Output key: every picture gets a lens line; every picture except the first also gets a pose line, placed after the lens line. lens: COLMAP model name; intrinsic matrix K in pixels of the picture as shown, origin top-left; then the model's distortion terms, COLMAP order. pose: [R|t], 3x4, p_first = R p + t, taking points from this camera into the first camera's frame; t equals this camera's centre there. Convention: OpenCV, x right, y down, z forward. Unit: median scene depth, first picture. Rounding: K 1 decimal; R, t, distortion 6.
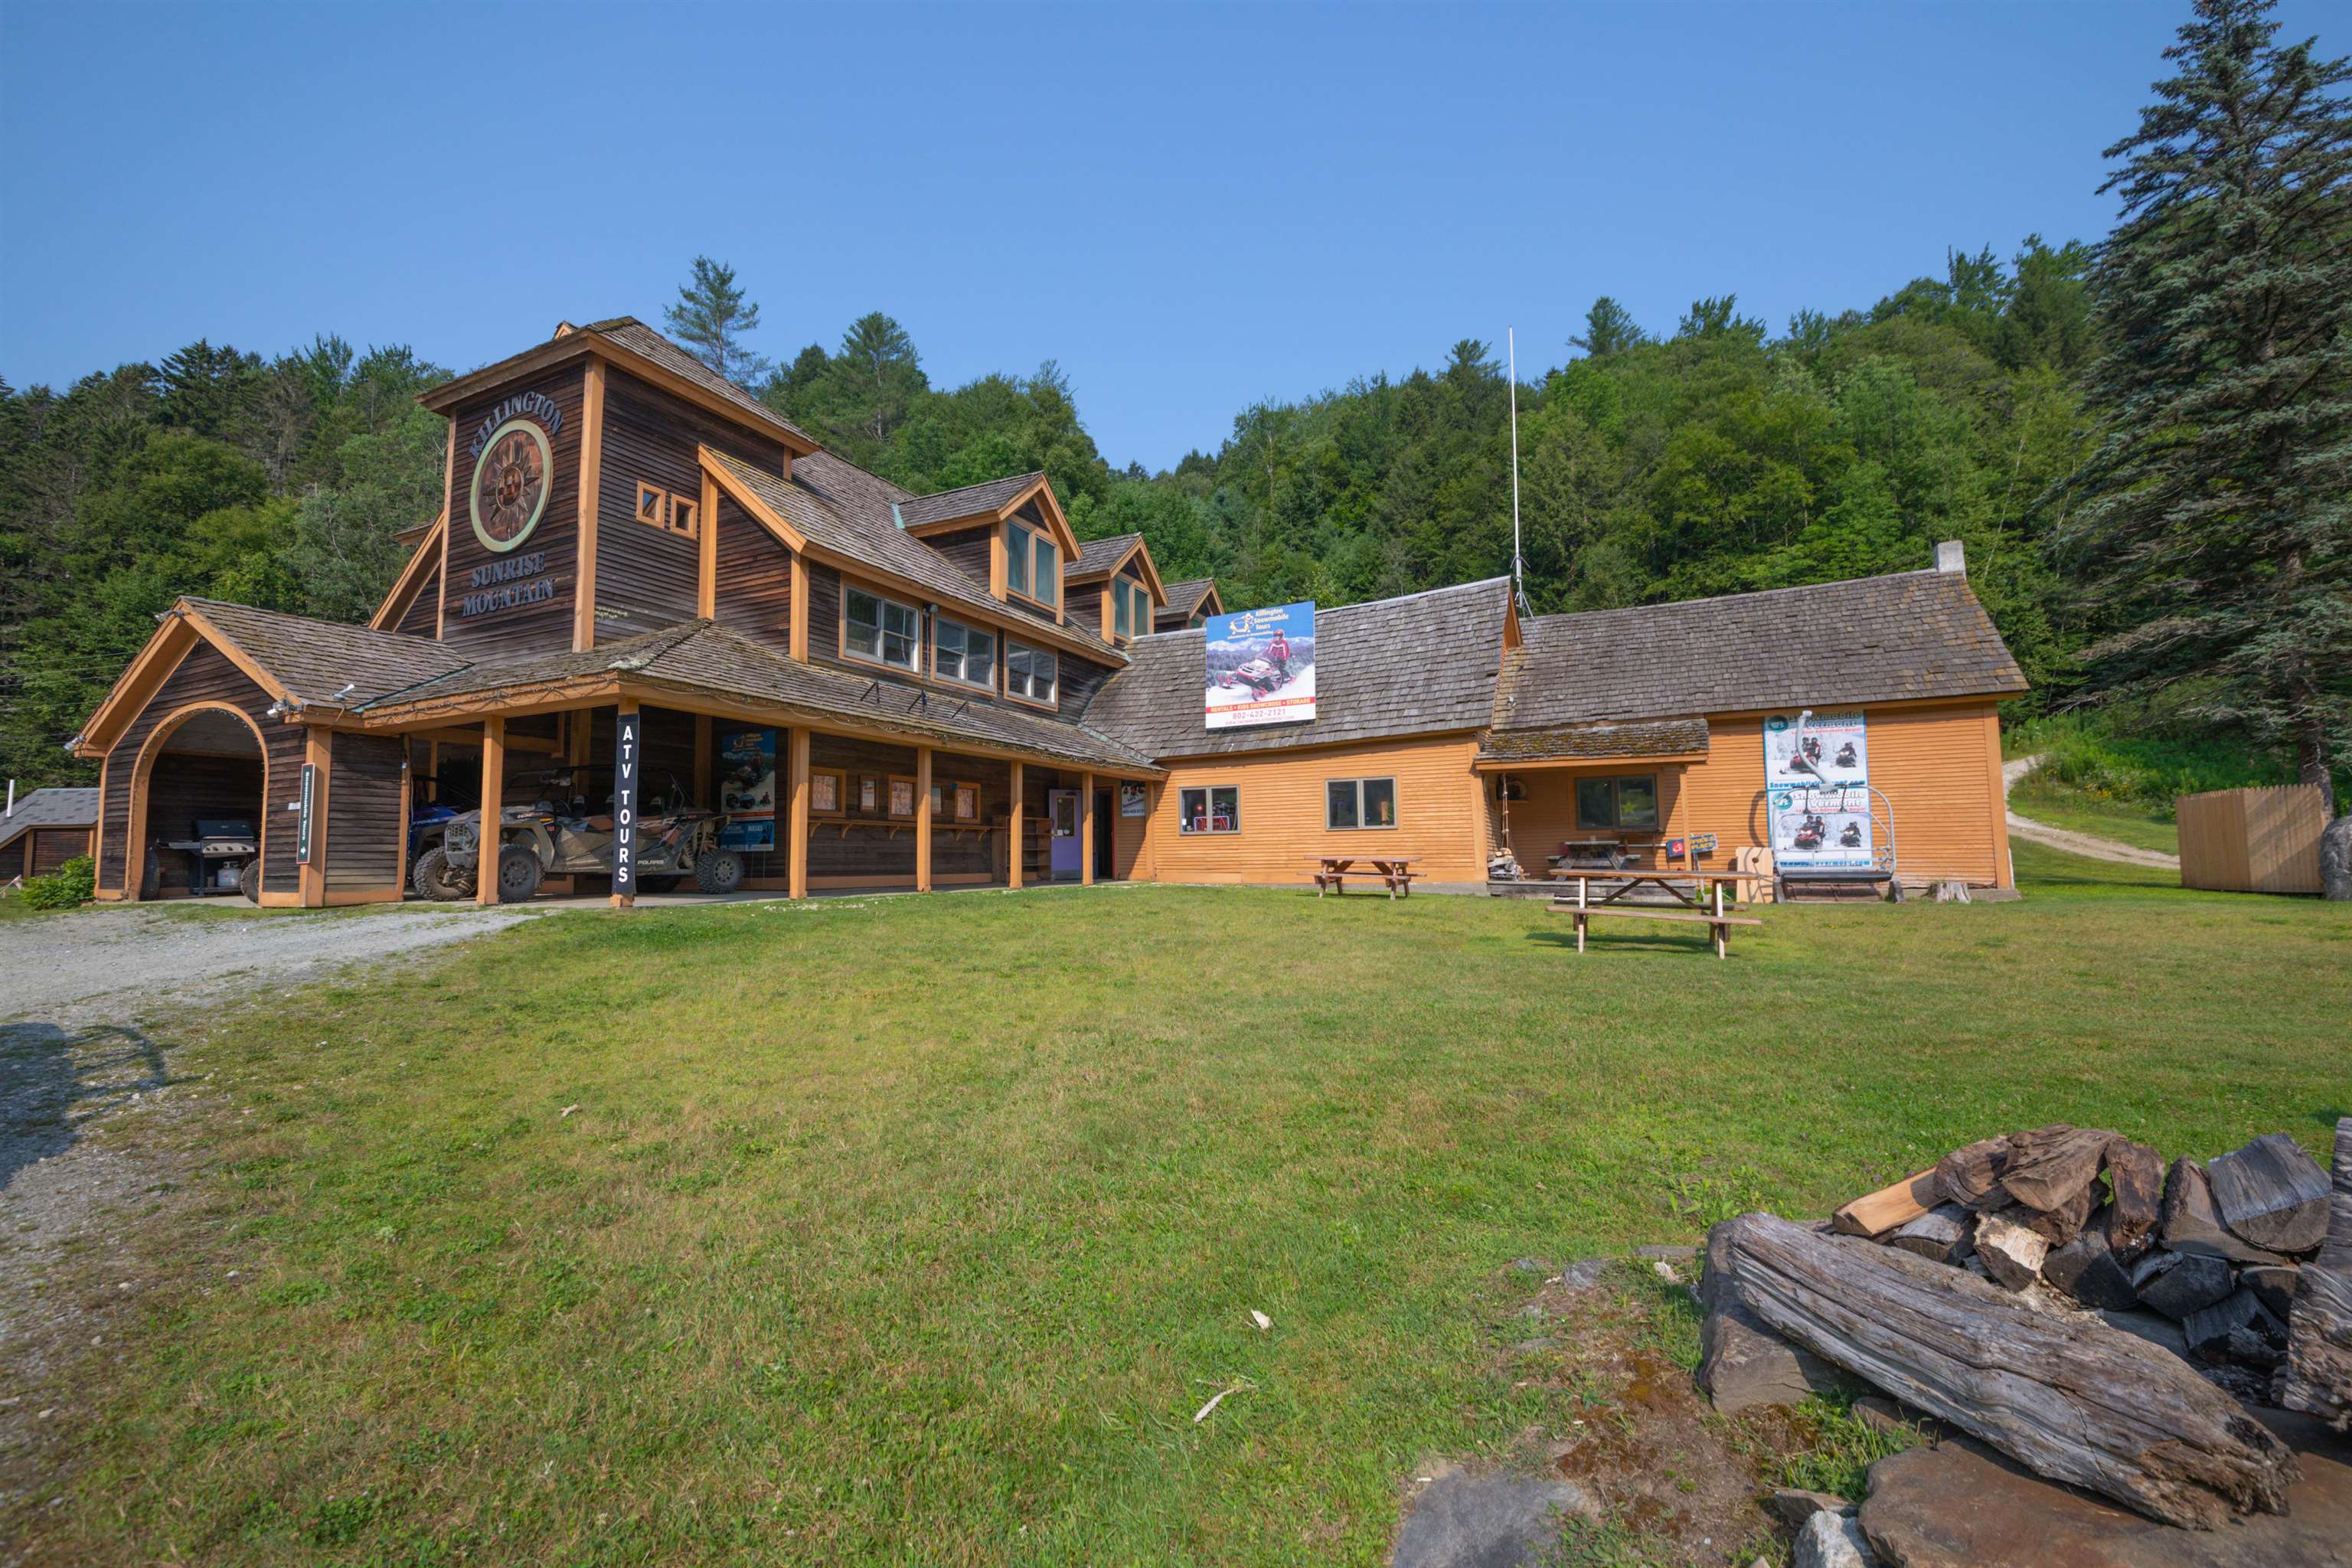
lens RADIAL K [[984.9, 0, 1165.0], [0, 984.9, 791.3], [0, 0, 1]] dist [0.023254, -0.023999]
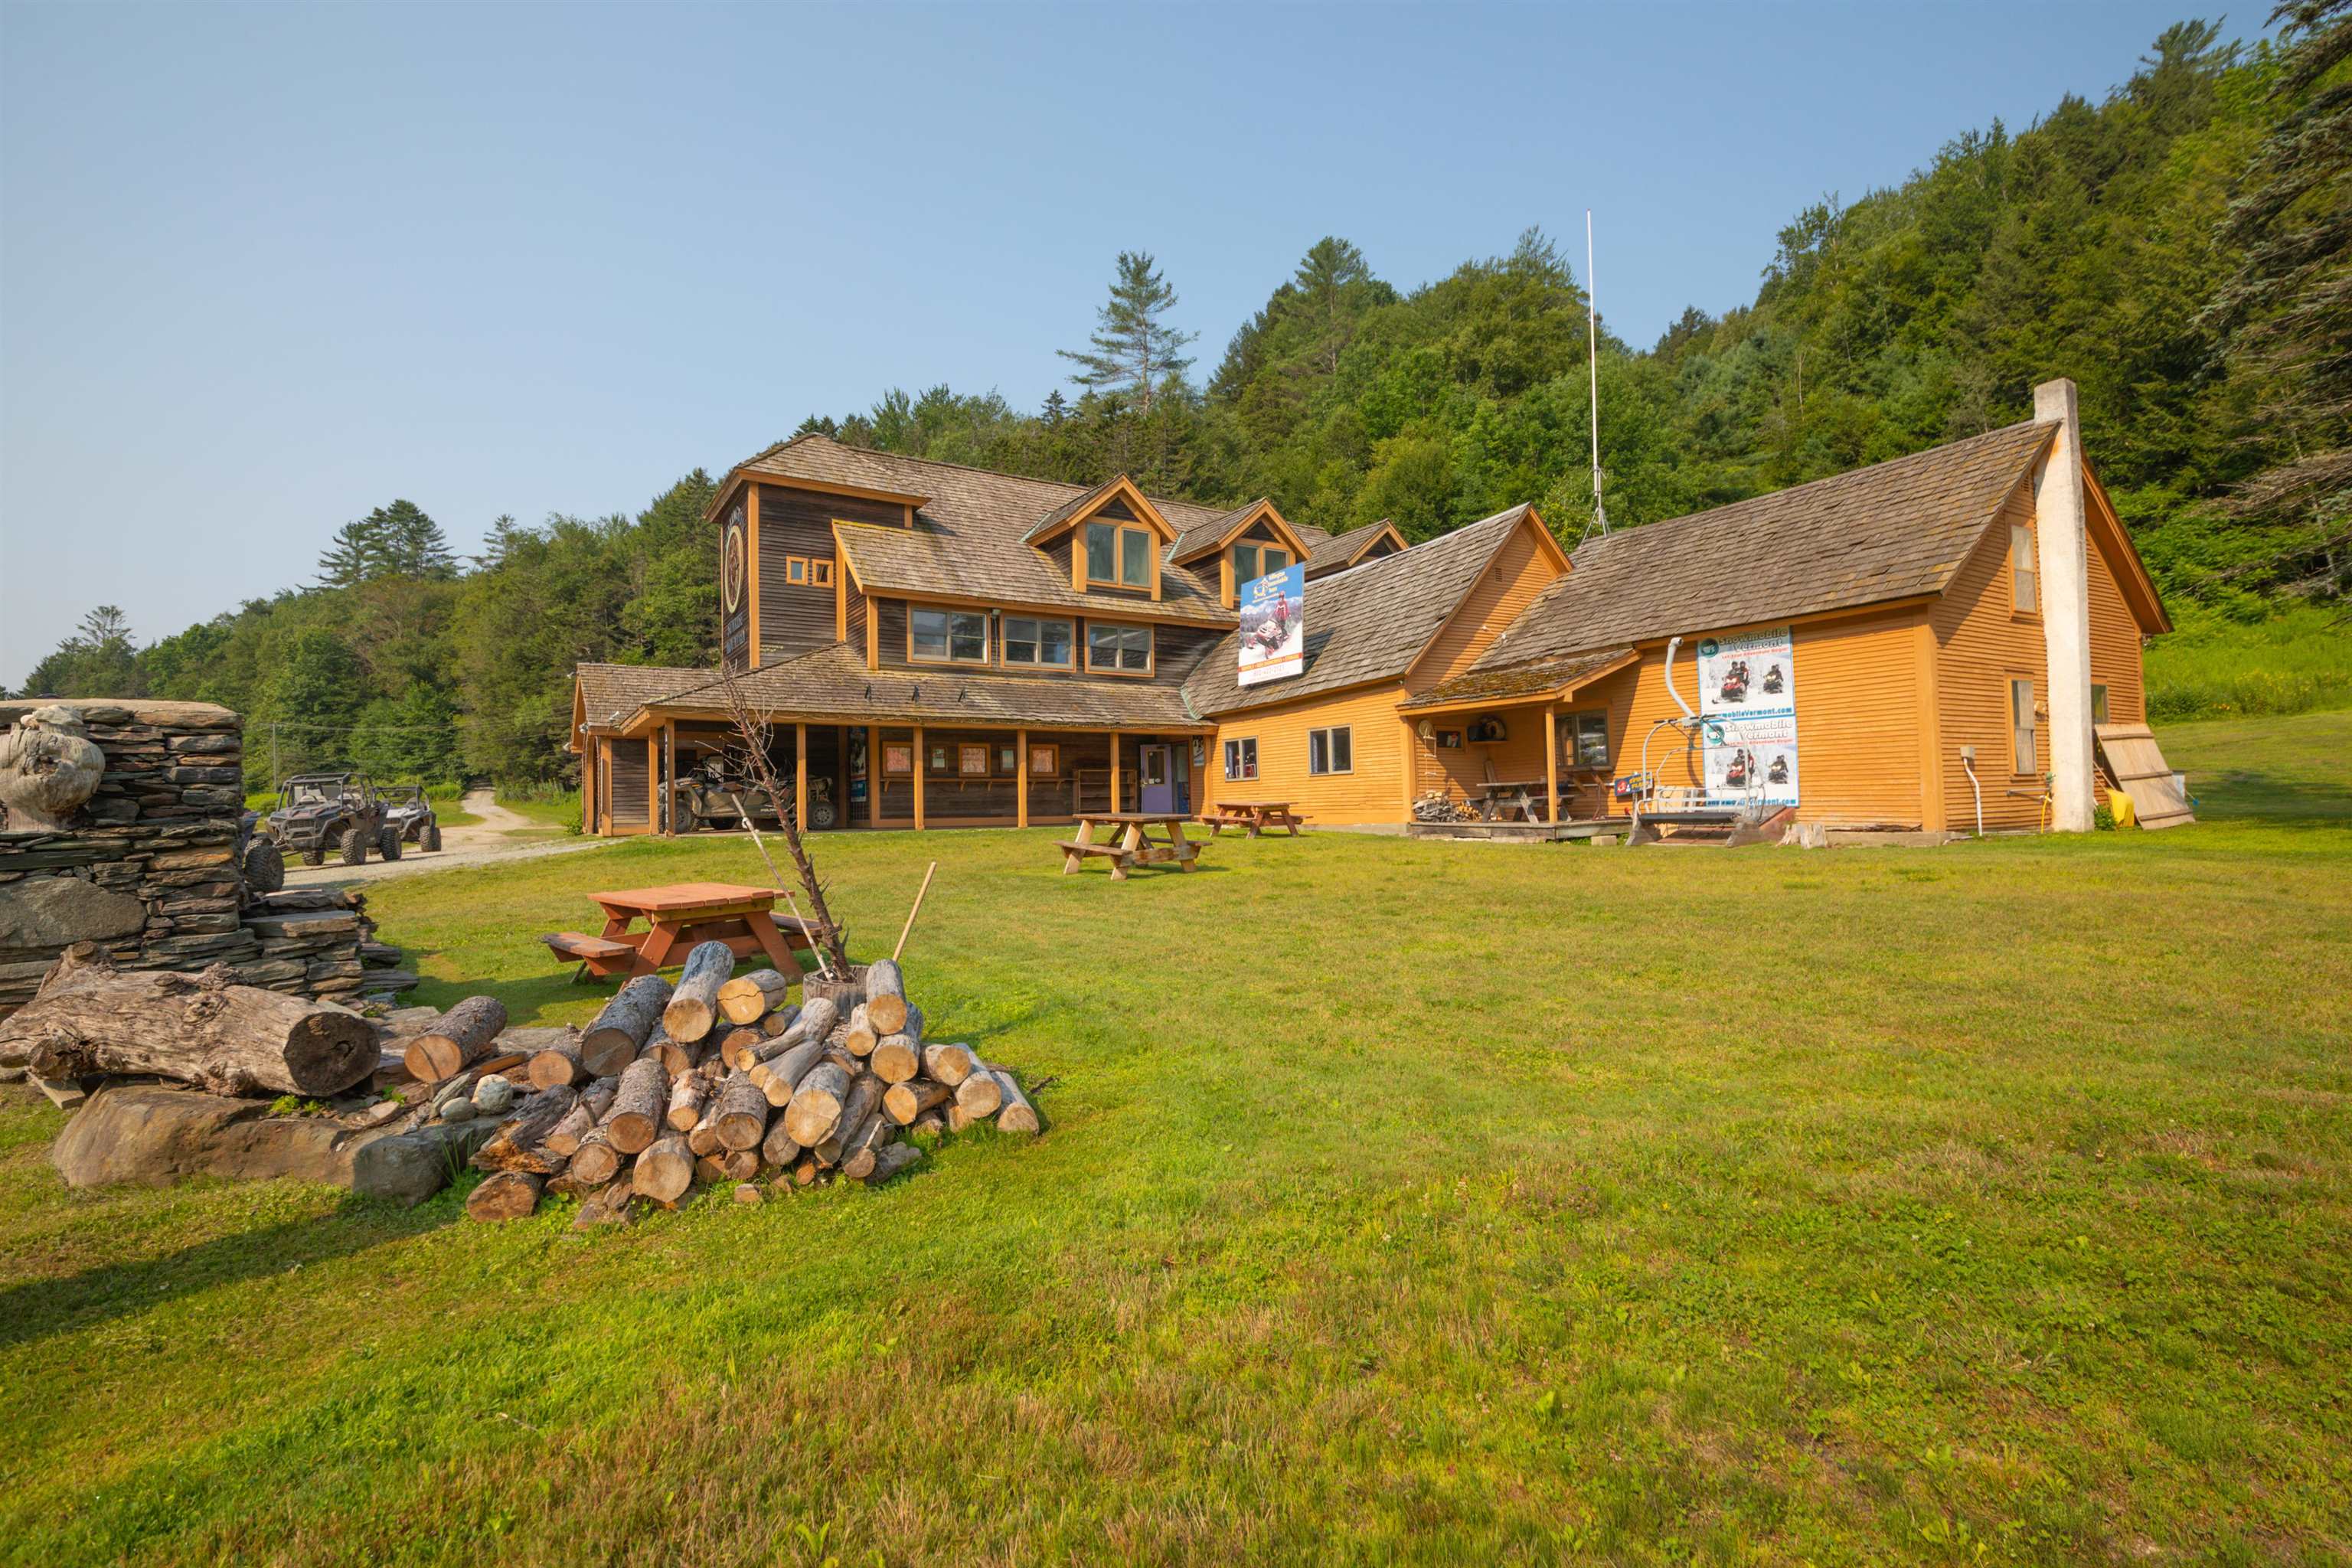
lens RADIAL K [[1077.8, 0, 1176.0], [0, 1077.8, 784.0], [0, 0, 1]] dist [0.041113, -0.042557]
pose [[0.852084, -0.018241, -0.523087, 0.615276], [0.048026, 0.997901, 0.043433, -0.009423], [0.521197, -0.062130, 0.851172, -0.084069]]
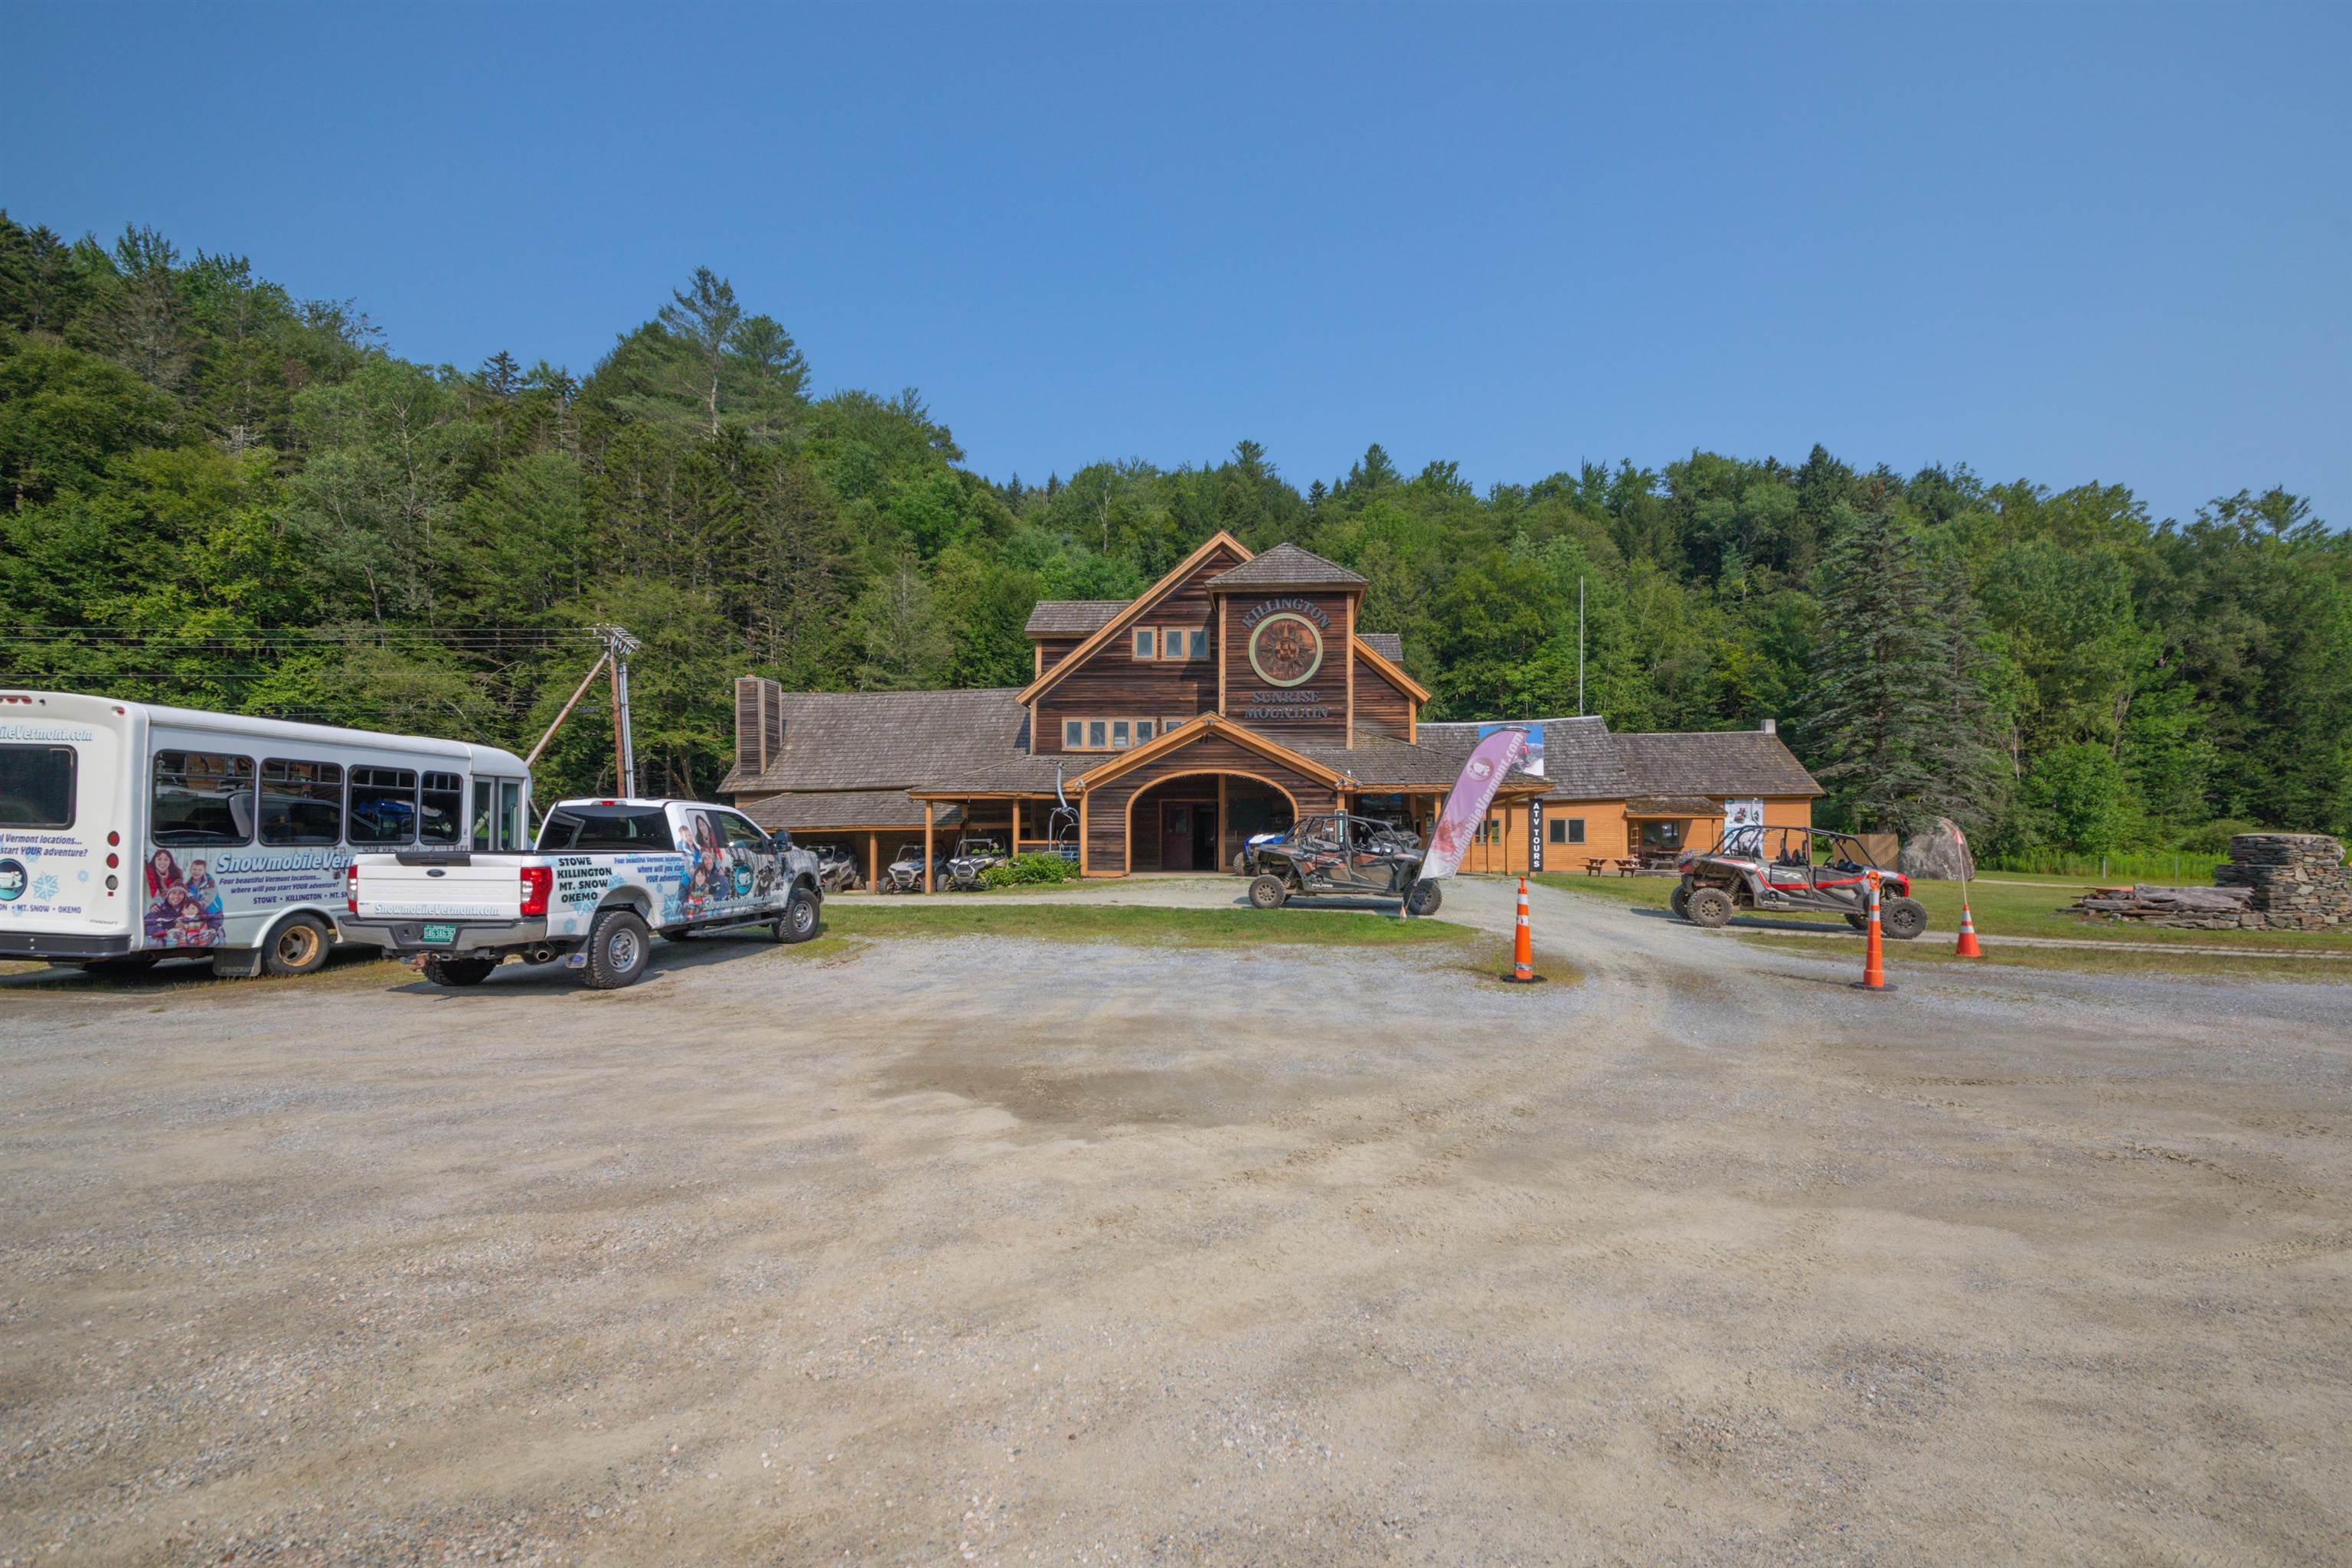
lens RADIAL K [[889.8, 0, 1239.9], [0, 889.8, 836.6], [0, 0, 1]] dist [0.016918, -0.013184]
pose [[0.916548, 0.021135, 0.399367, -1.044571], [-0.040413, 0.998386, 0.039911, -0.019971], [-0.397879, -0.052720, 0.915922, -0.367263]]
